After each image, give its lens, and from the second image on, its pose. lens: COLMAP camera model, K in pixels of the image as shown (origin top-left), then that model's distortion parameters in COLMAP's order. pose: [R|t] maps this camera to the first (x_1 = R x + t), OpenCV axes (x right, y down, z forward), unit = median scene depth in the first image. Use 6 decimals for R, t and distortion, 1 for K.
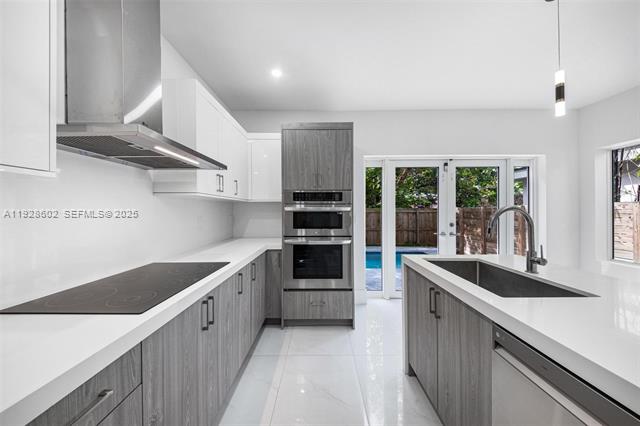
lens RADIAL K [[224.9, 0, 320.9], [0, 224.9, 210.4], [0, 0, 1]] dist [0.020377, -0.000019]
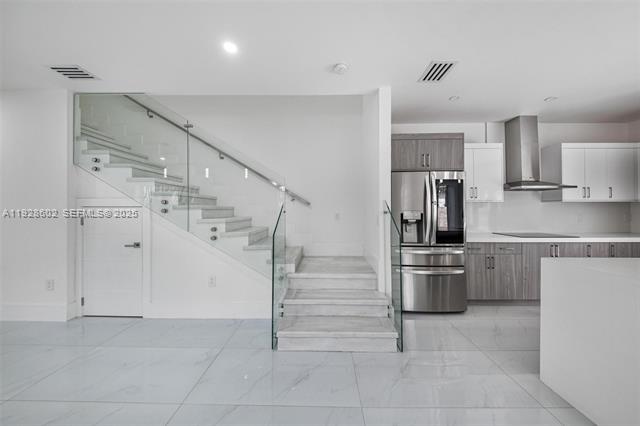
lens RADIAL K [[222.4, 0, 322.1], [0, 222.4, 207.2], [0, 0, 1]] dist [0.009486, -0.000125]
pose [[-0.001202, -0.008041, -0.999967, 0.930642], [0.000358, 0.999968, -0.008041, -0.002472], [0.999999, -0.000368, -0.001200, -0.715062]]
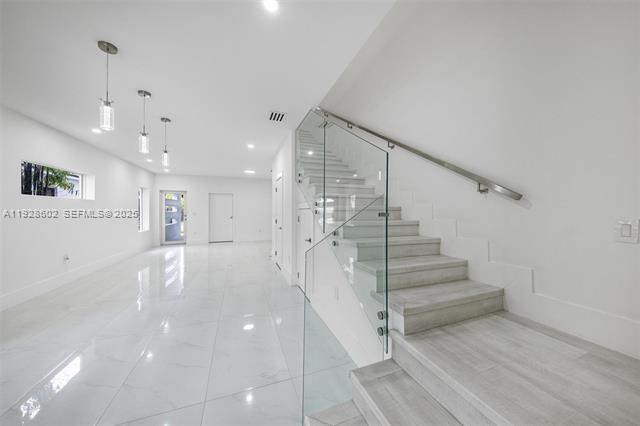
lens RADIAL K [[219.5, 0, 321.7], [0, 219.5, 210.4], [0, 0, 1]] dist [0.020145, -0.000119]
pose [[-0.931820, 0.003330, -0.362907, 0.253616], [0.004632, 0.999986, -0.002717, 0.000562], [0.362892, -0.004213, -0.931822, -0.419249]]
